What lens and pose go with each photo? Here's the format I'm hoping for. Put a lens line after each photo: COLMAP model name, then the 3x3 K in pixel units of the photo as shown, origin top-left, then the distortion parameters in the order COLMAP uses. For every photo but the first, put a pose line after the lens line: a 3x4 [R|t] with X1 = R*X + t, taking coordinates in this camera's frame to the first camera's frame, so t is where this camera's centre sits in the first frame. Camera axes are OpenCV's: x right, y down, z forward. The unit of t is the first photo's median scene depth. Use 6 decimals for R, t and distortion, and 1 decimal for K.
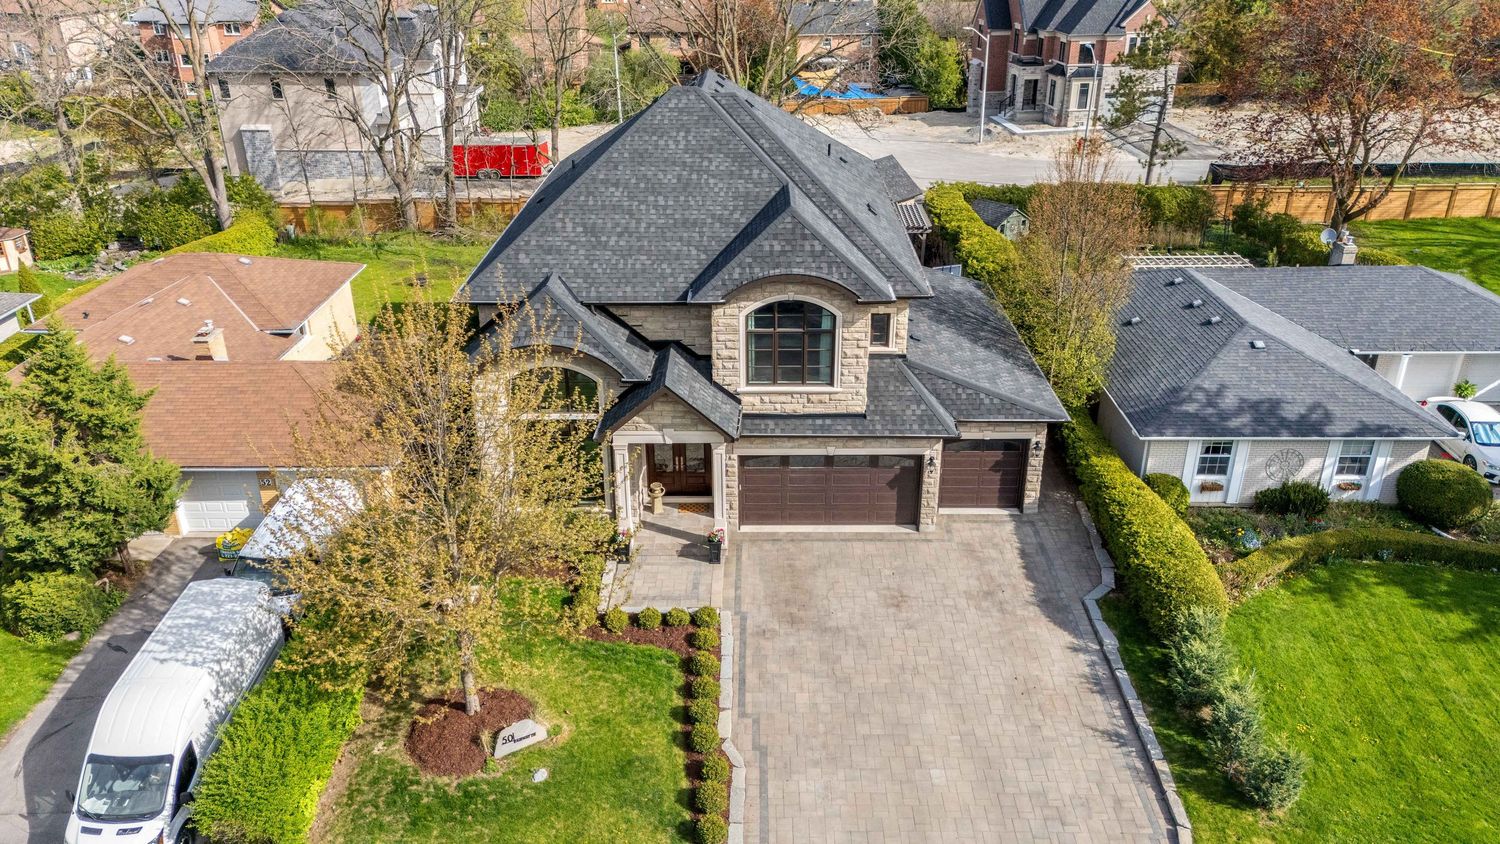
lens RADIAL K [[1079.4, 0, 752.7], [0, 1079.4, 421.3], [0, 0, 1]] dist [0.068920, -0.068054]
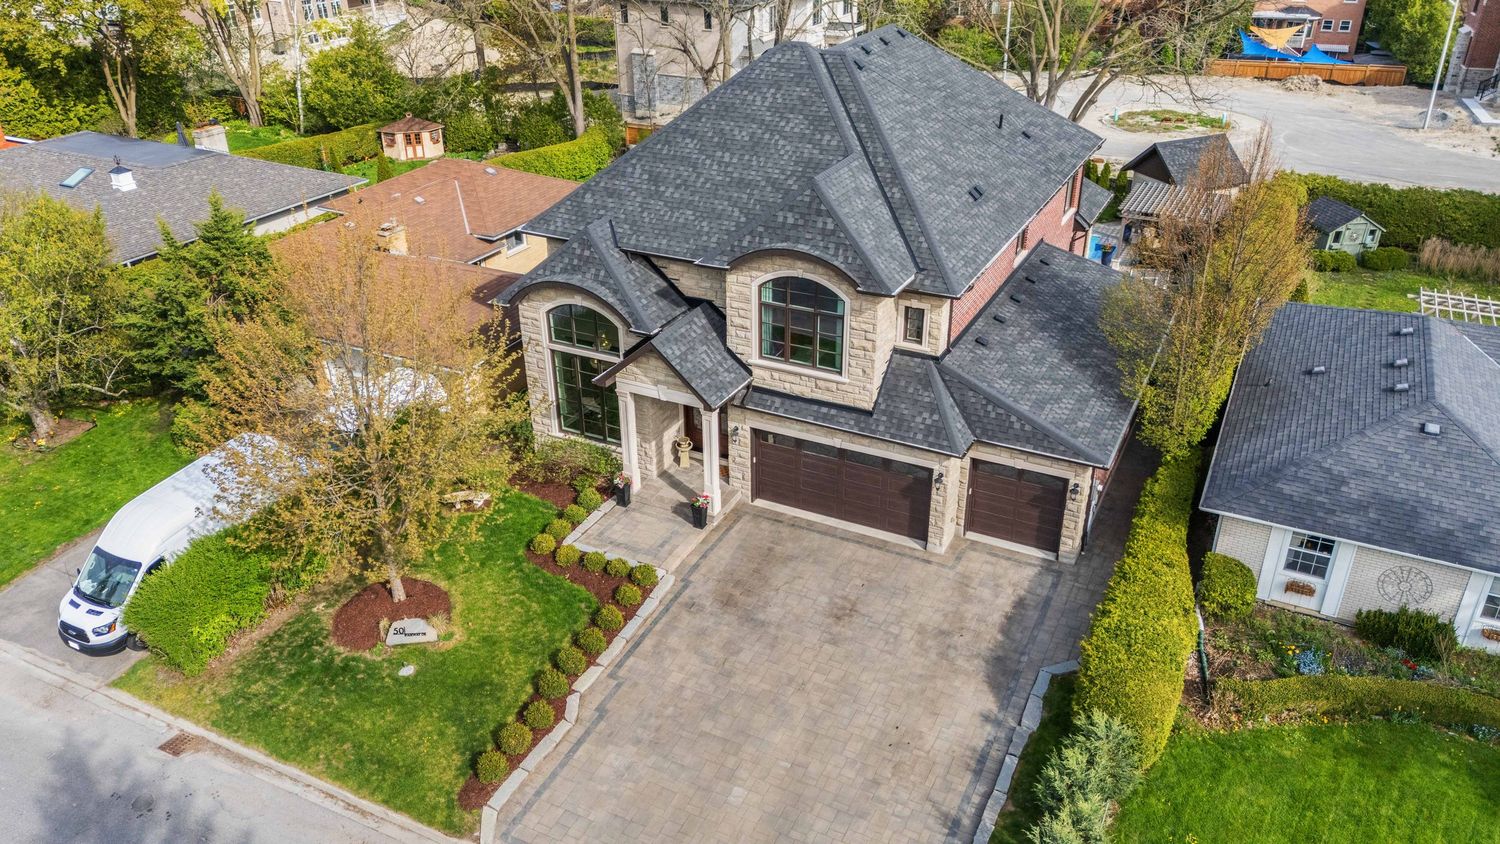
lens RADIAL K [[1079.4, 0, 752.7], [0, 1079.4, 421.3], [0, 0, 1]] dist [0.068920, -0.068054]
pose [[0.898259, 0.206474, -0.387941, 0.369175], [-0.186285, 0.978419, 0.089409, -0.061668], [0.398030, -0.008045, 0.917337, 0.104699]]
